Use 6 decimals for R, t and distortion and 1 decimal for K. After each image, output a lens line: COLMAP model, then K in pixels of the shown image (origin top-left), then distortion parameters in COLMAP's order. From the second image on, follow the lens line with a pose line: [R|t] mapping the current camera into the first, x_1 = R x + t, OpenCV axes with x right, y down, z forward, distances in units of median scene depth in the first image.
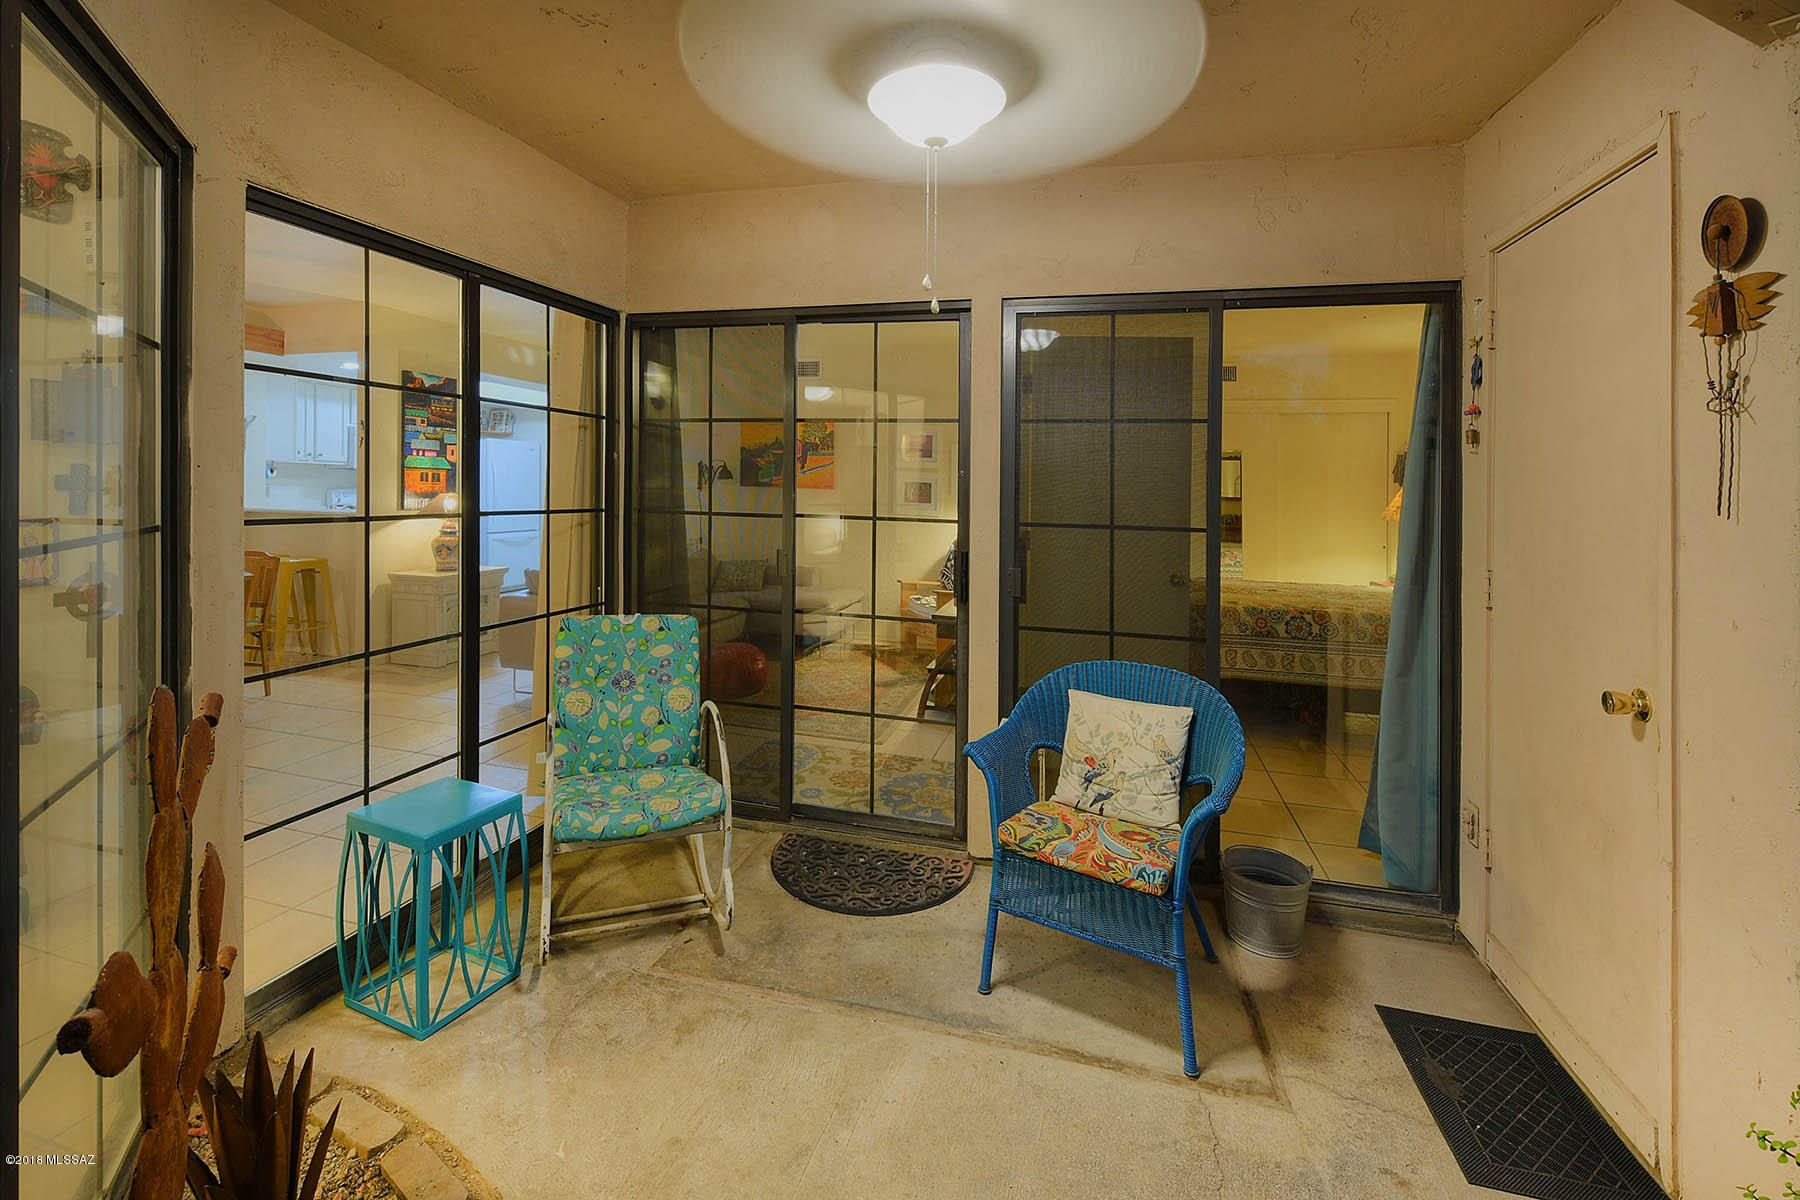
lens RADIAL K [[815.0, 0, 876.9], [0, 815.0, 512.4], [0, 0, 1]] dist [-0.014775, 0.000218]
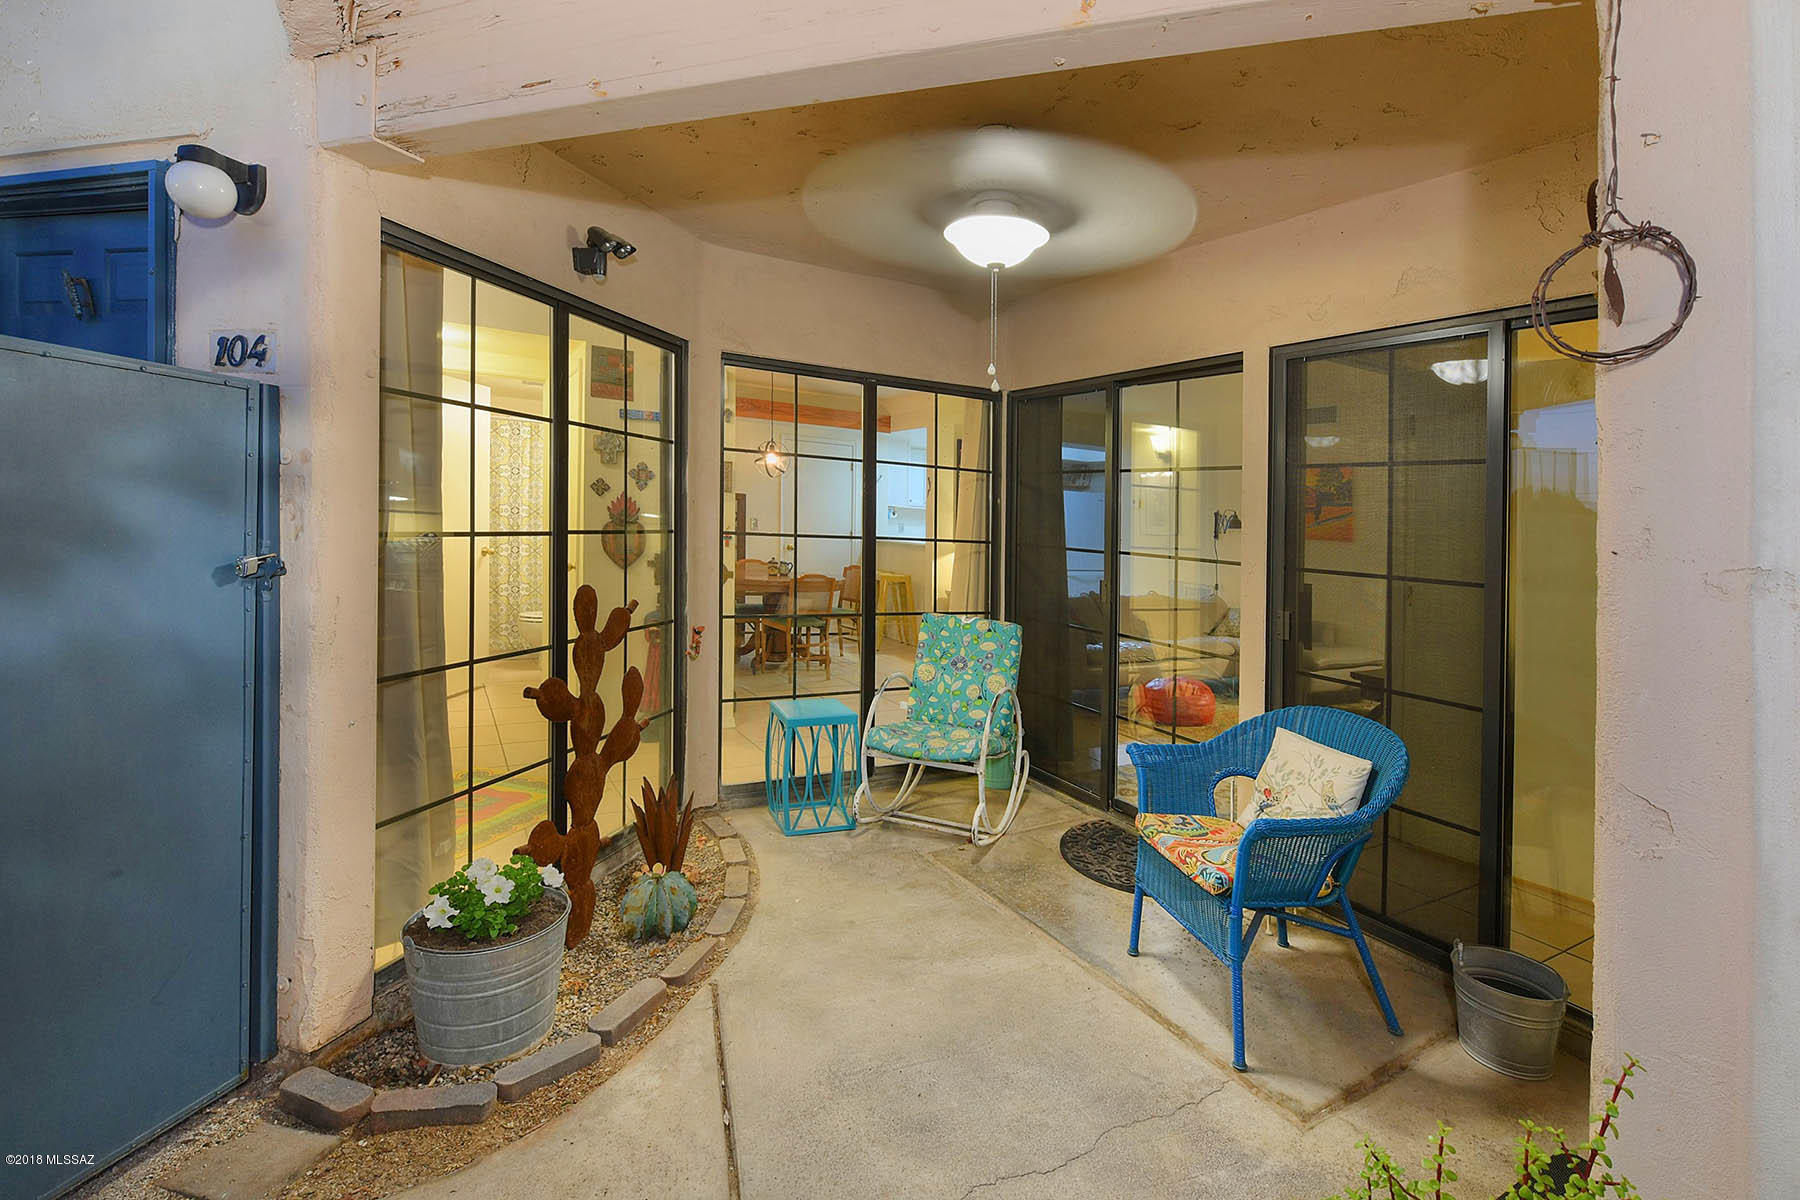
lens RADIAL K [[778.2, 0, 900.0], [0, 778.2, 600.0], [0, 0, 1]] dist [-0.014607, -0.000481]
pose [[0.741281, 0.087276, -0.665497, 0.498703], [-0.054796, 0.996069, 0.069592, 0.013543], [0.668955, -0.015120, 0.743149, -0.051176]]
